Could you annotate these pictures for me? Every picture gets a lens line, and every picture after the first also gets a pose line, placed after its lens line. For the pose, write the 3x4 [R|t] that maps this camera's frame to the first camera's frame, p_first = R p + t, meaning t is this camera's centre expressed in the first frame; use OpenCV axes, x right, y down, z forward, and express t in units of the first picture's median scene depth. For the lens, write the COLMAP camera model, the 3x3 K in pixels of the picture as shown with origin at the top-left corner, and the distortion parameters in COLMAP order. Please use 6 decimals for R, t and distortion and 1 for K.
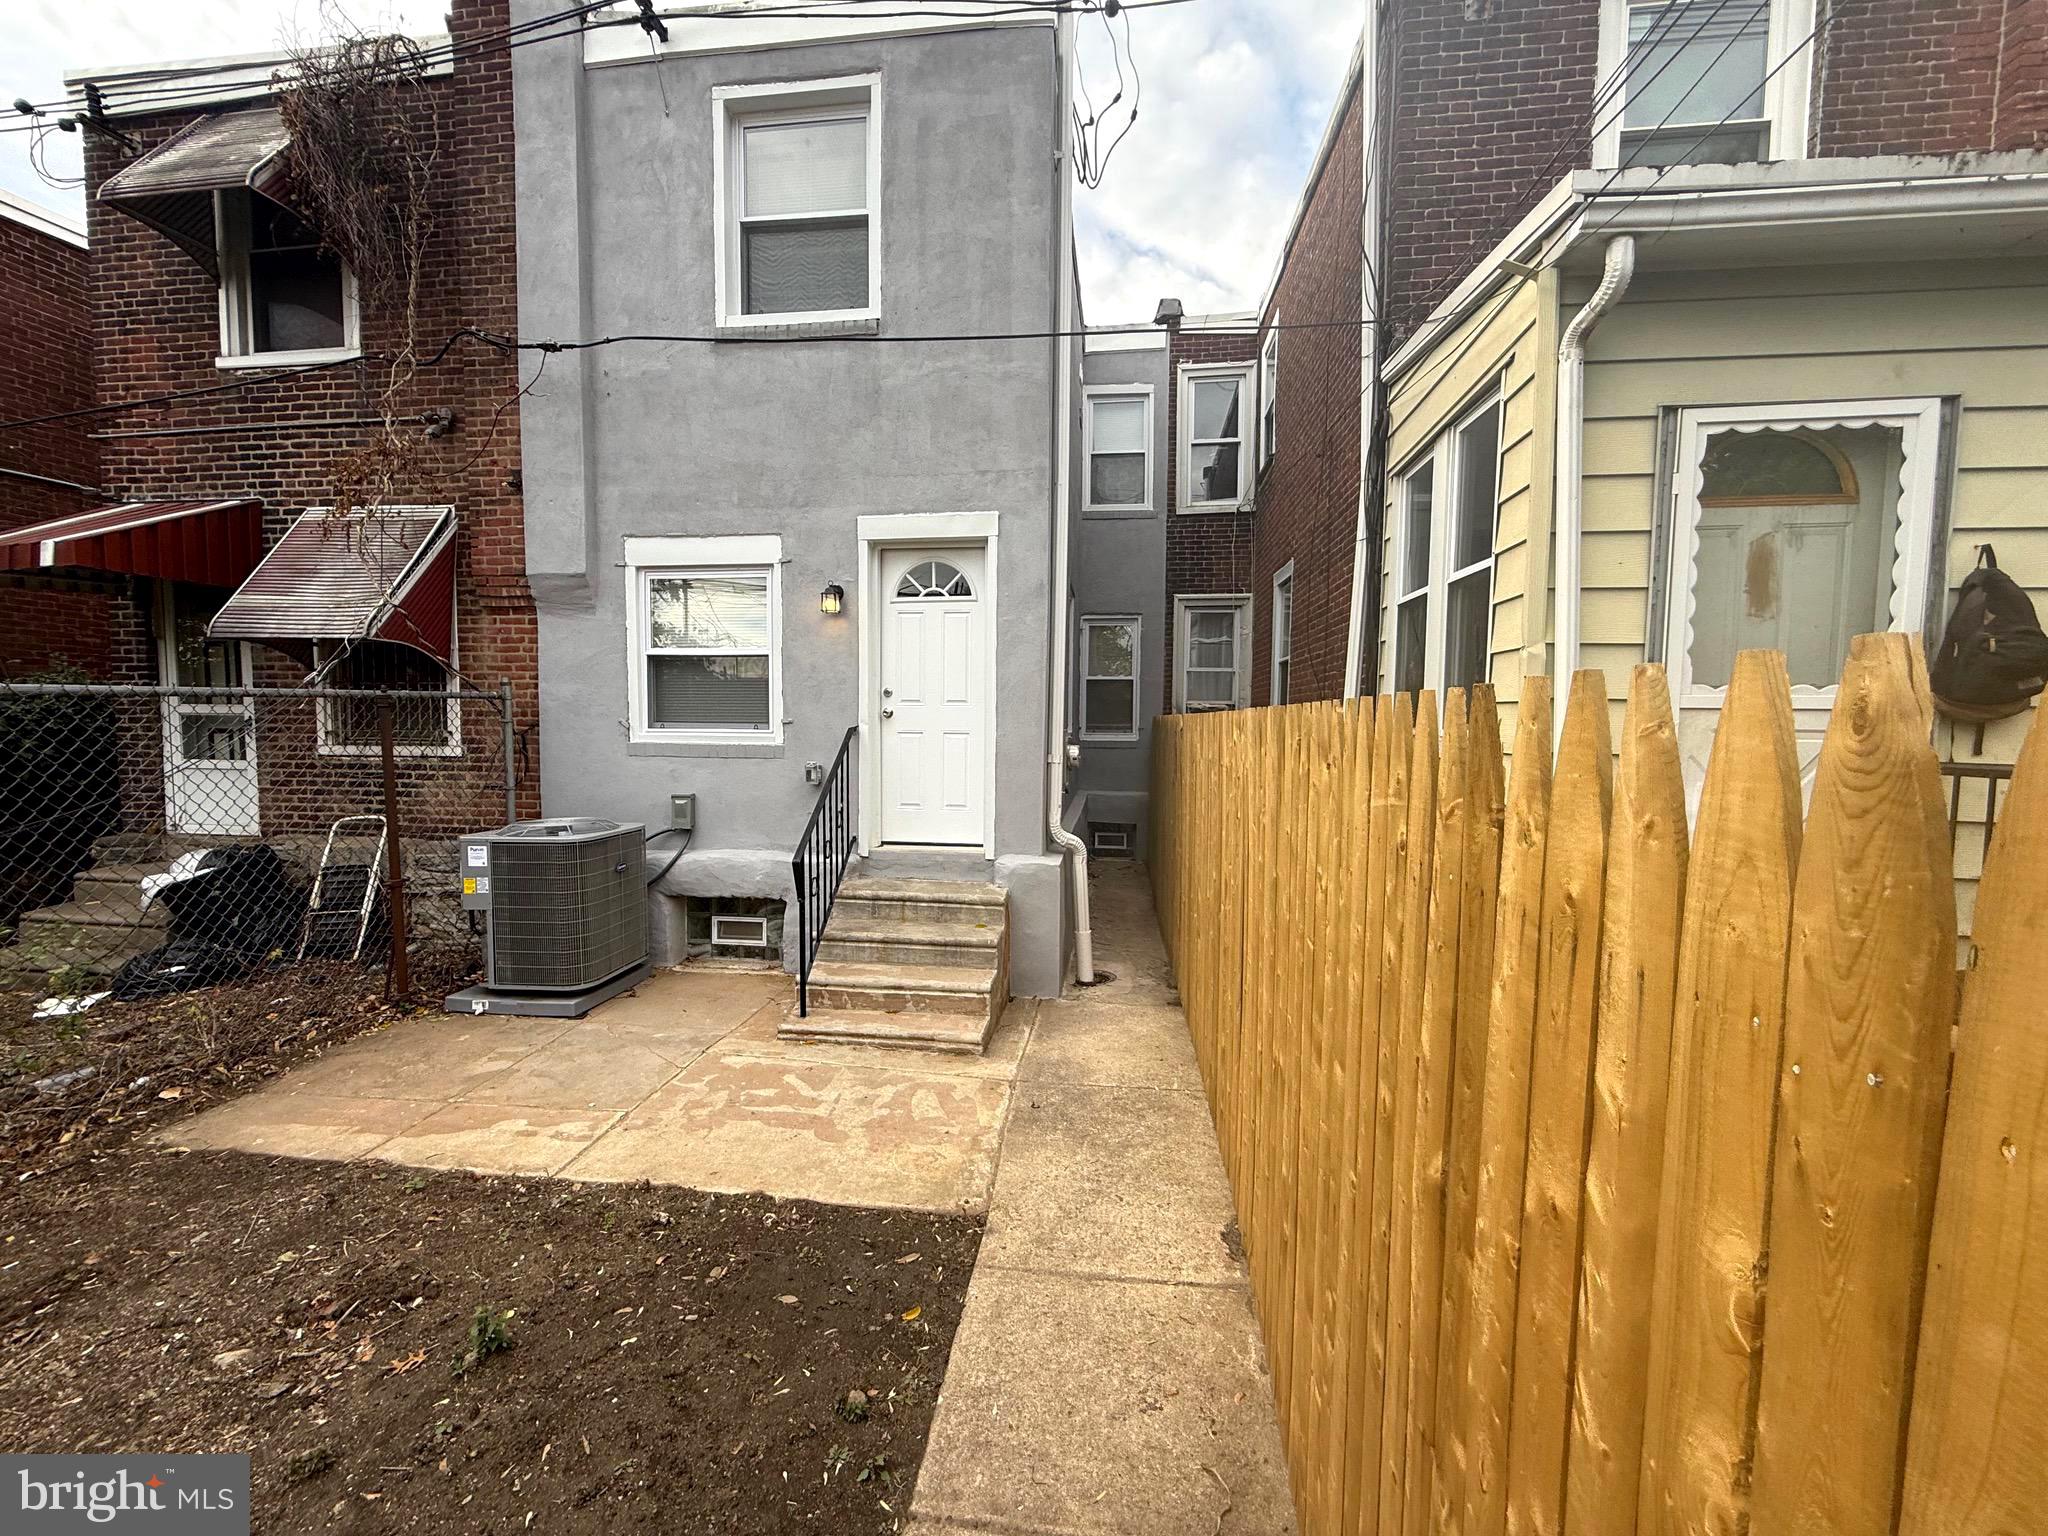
lens RADIAL K [[816.8, 0, 1019.5], [0, 816.8, 770.1], [0, 0, 1]] dist [-0.003214, -0.000907]
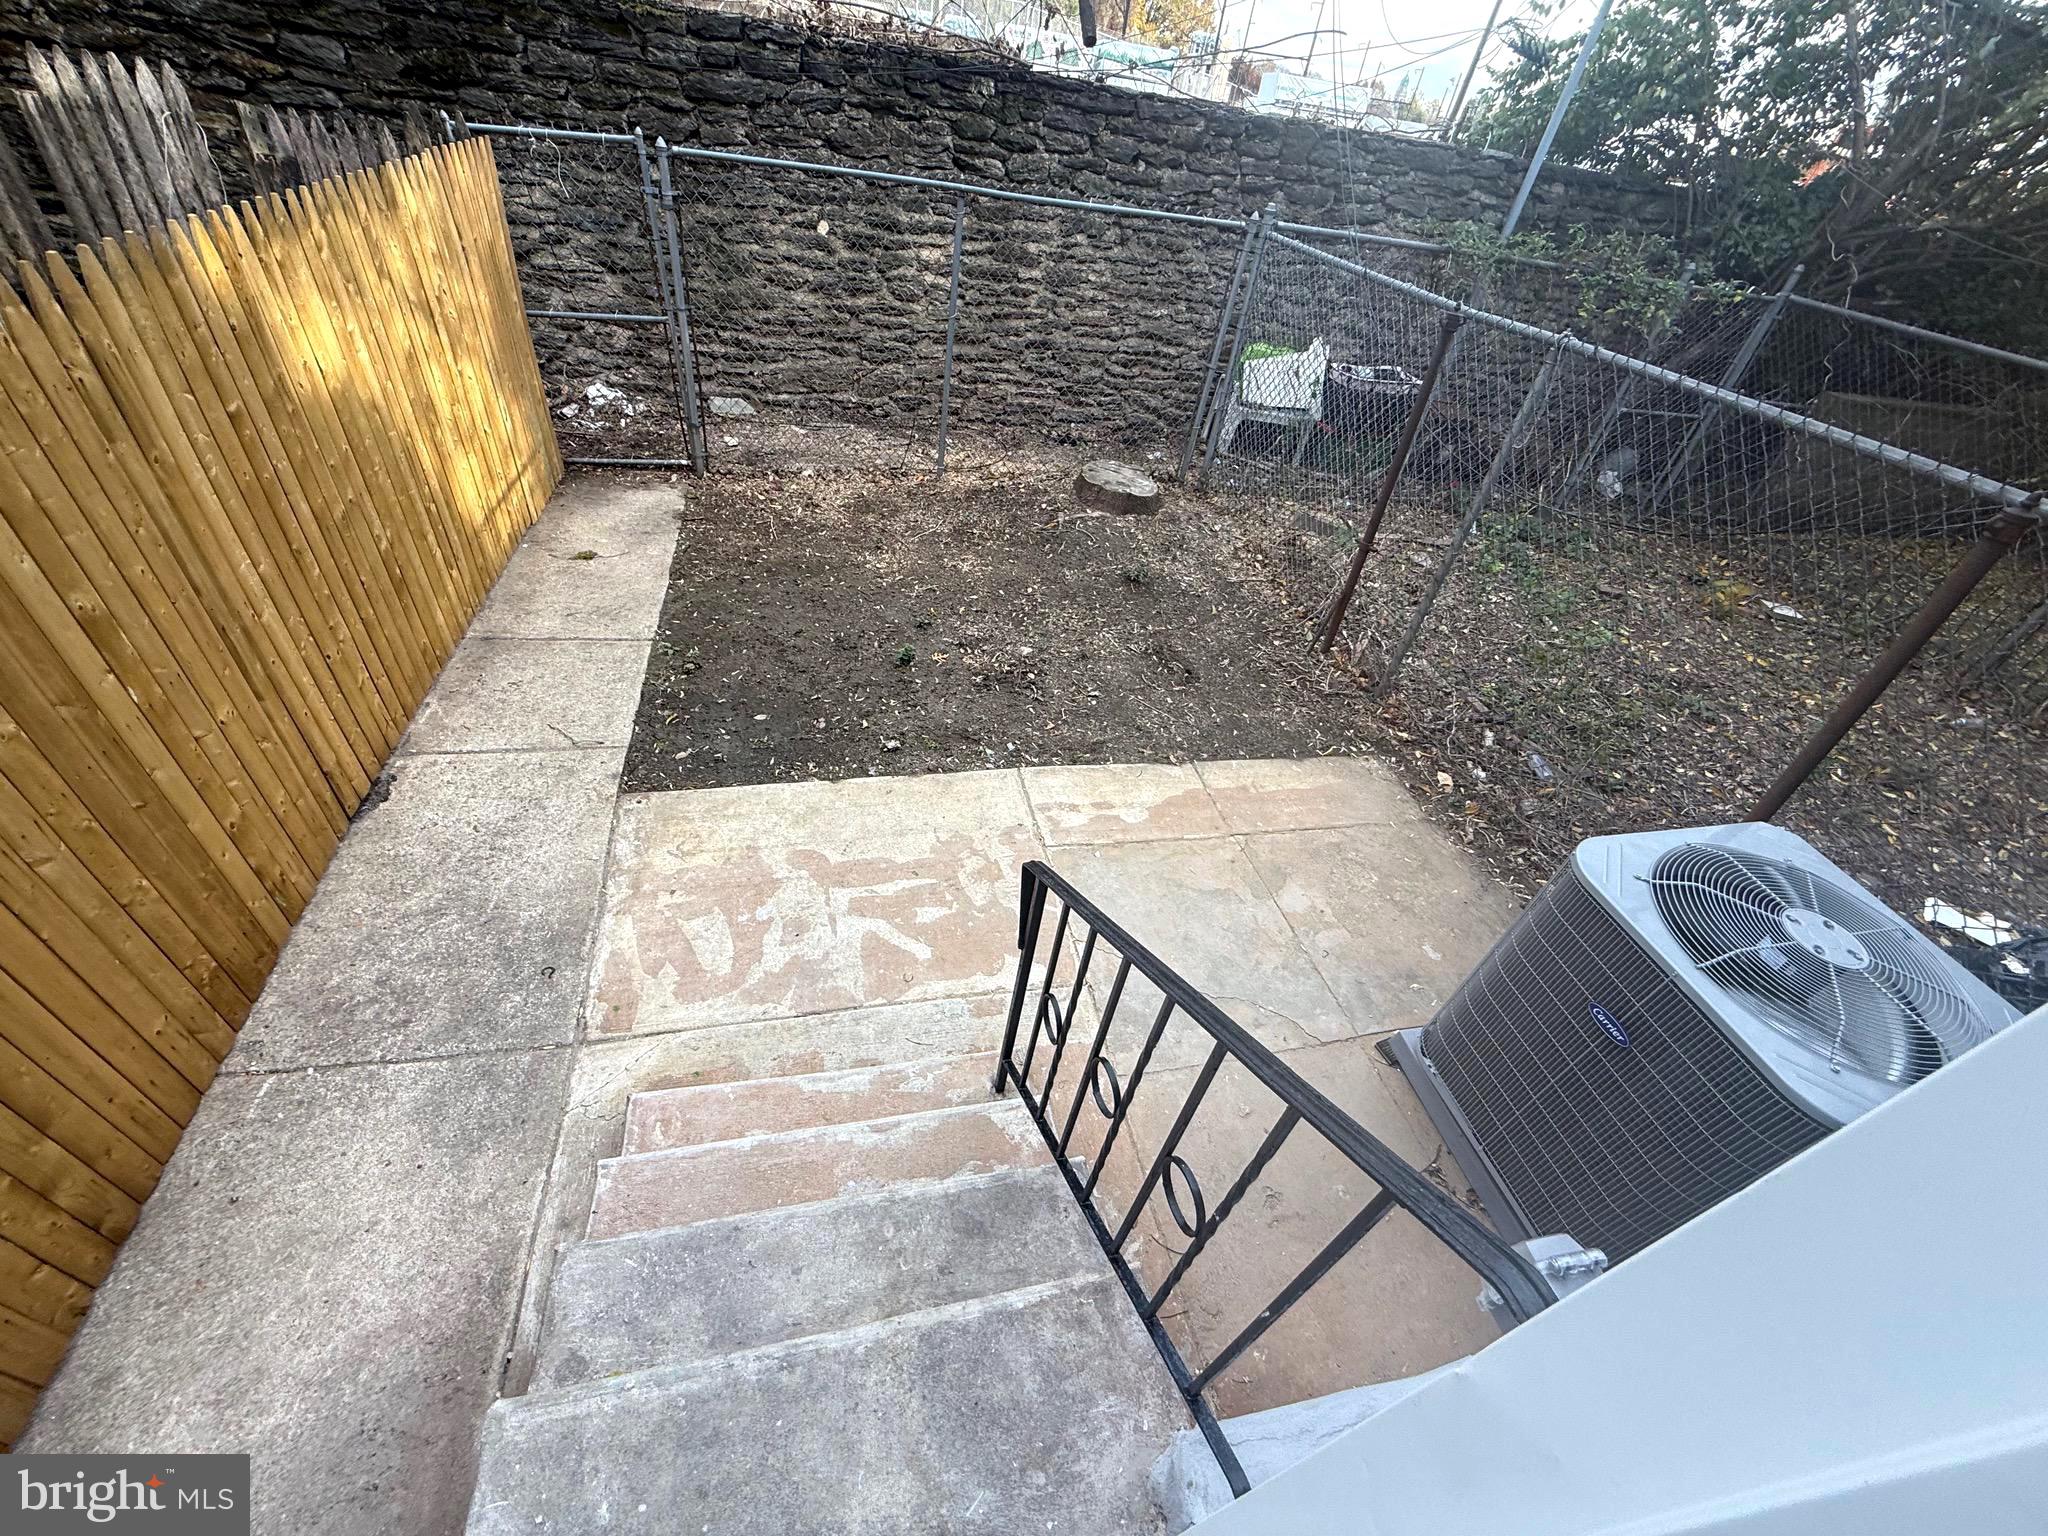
lens RADIAL K [[816.8, 0, 1017.3], [0, 816.8, 767.3], [0, 0, 1]] dist [-0.003214, -0.000907]
pose [[-0.940832, 0.114276, -0.319024, -0.186557], [-0.144105, 0.717145, 0.681863, -0.309250], [0.306707, 0.687492, -0.658245, 1.742677]]
